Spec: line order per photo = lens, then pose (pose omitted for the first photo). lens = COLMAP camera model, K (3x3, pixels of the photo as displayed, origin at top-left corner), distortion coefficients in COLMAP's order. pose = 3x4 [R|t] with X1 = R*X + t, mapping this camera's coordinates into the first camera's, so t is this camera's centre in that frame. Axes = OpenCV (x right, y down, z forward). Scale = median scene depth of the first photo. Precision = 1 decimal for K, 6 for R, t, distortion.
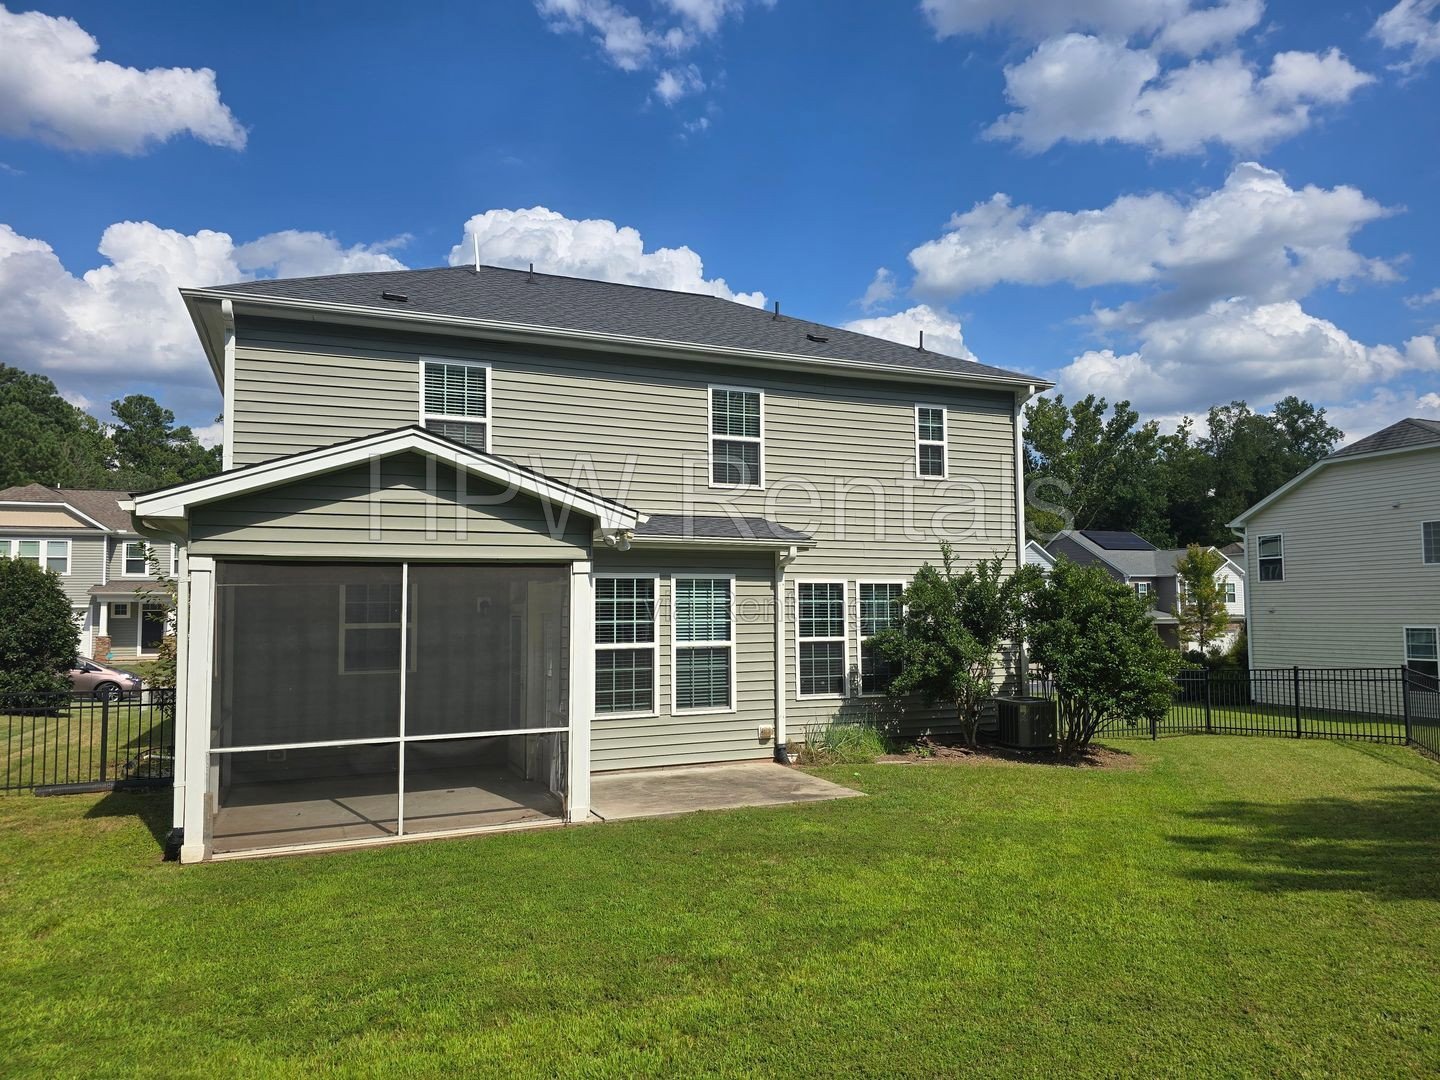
lens RADIAL K [[967.2, 0, 720.7], [0, 967.2, 562.8], [0, 0, 1]] dist [0.296087, 0.000291]
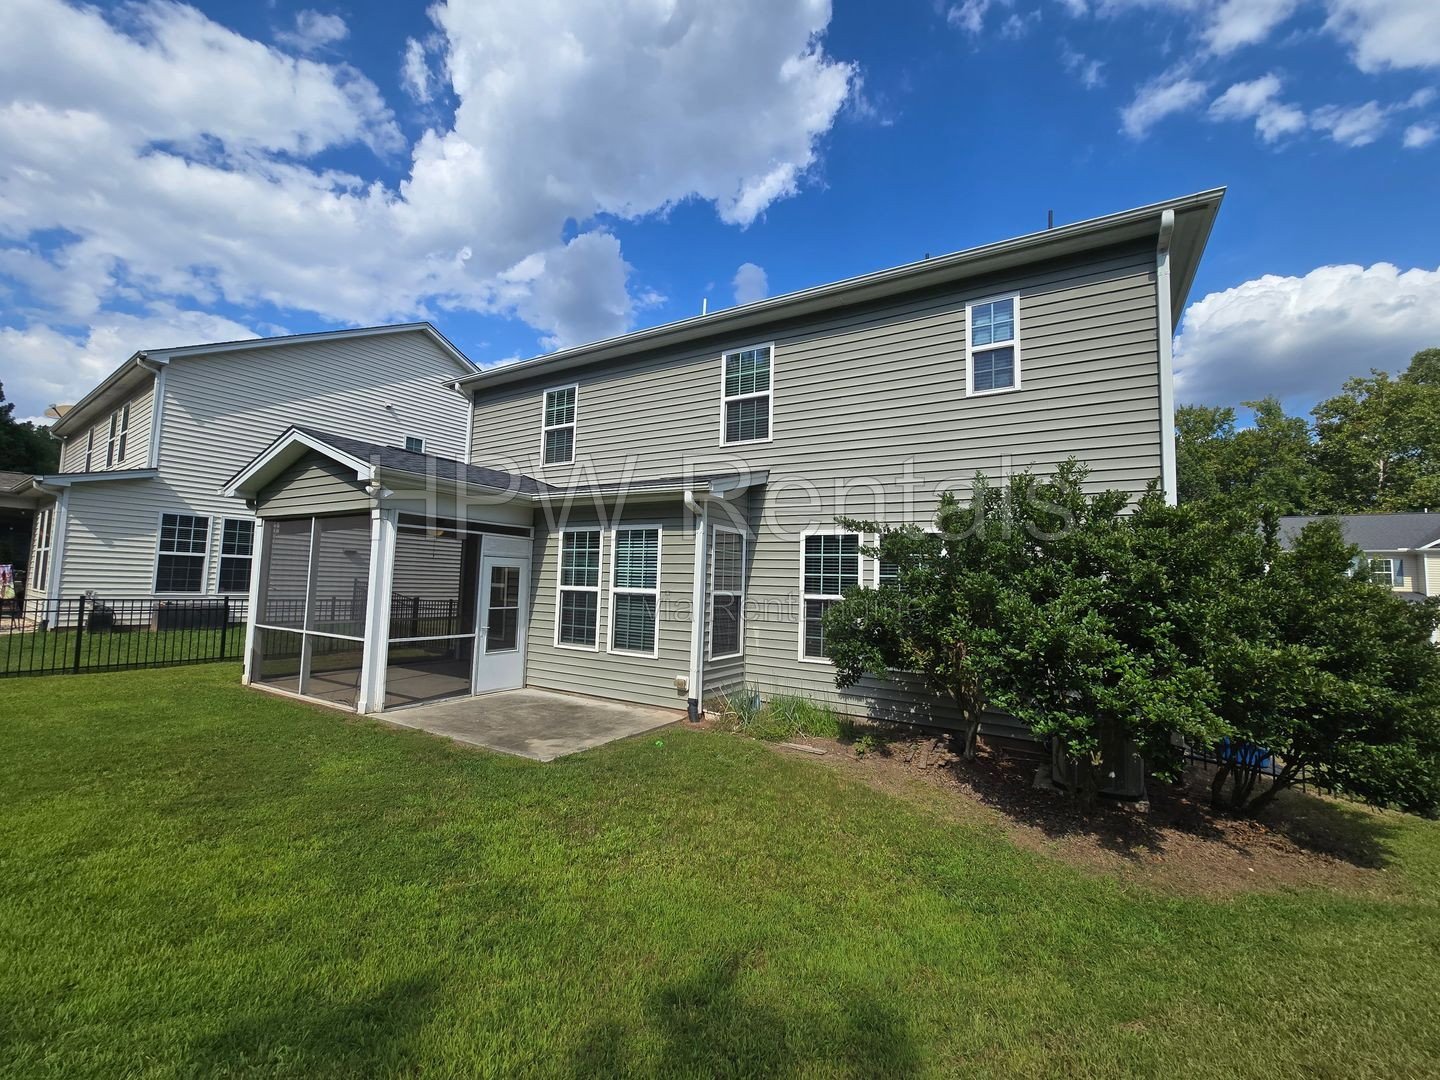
lens RADIAL K [[589.5, 0, 720.0], [0, 589.5, 540.0], [0, 0, 1]] dist [0.022124, -0.014172]
pose [[0.580521, -0.037230, -0.813393, 0.559228], [0.006448, 0.999133, -0.041129, 0.054758], [0.814220, 0.018631, 0.580258, 0.691358]]
